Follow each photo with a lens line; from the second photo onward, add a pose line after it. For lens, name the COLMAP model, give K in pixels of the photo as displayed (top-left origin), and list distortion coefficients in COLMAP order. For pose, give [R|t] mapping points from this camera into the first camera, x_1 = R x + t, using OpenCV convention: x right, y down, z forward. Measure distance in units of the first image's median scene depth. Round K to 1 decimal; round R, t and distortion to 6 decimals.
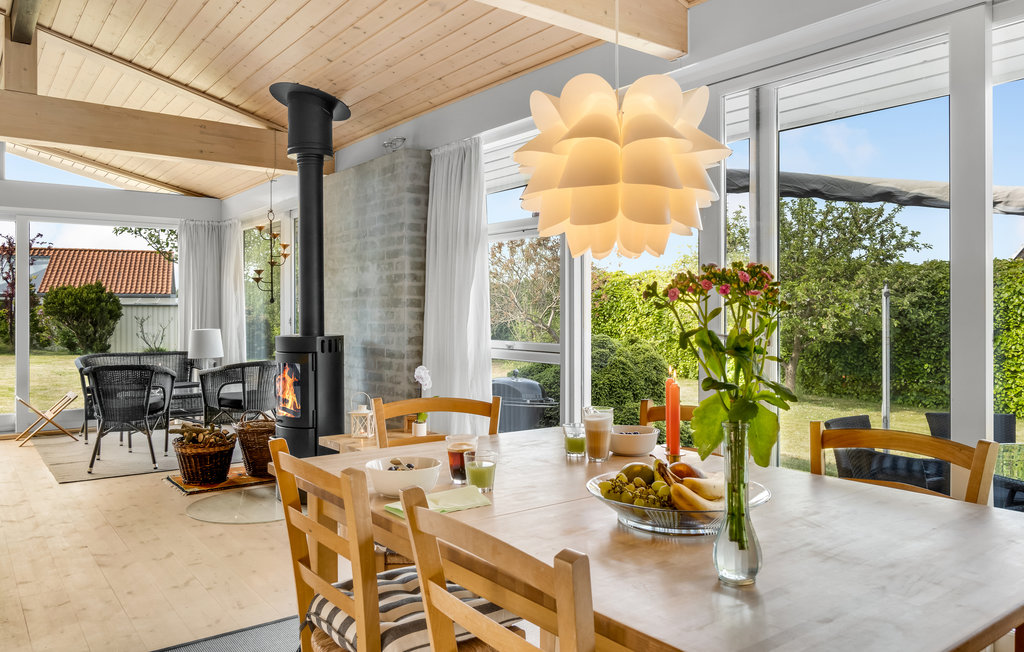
lens RADIAL K [[745.7, 0, 505.8], [0, 745.7, 308.9], [0, 0, 1]] dist [-0.009010, 0.009758]
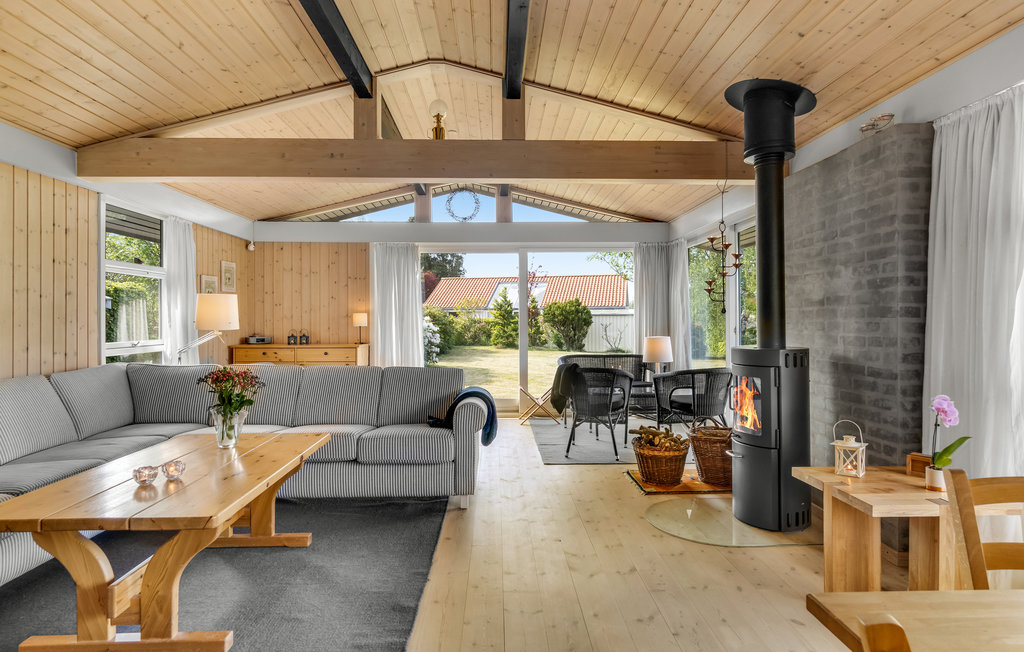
lens RADIAL K [[565.5, 0, 512.1], [0, 565.5, 323.6], [0, 0, 1]] dist [-0.001999, -0.000356]
pose [[0.814824, 0.002042, -0.579705, -0.113843], [0.005197, 0.999928, 0.010826, -0.004054], [0.579685, -0.011834, 0.814755, 0.231228]]
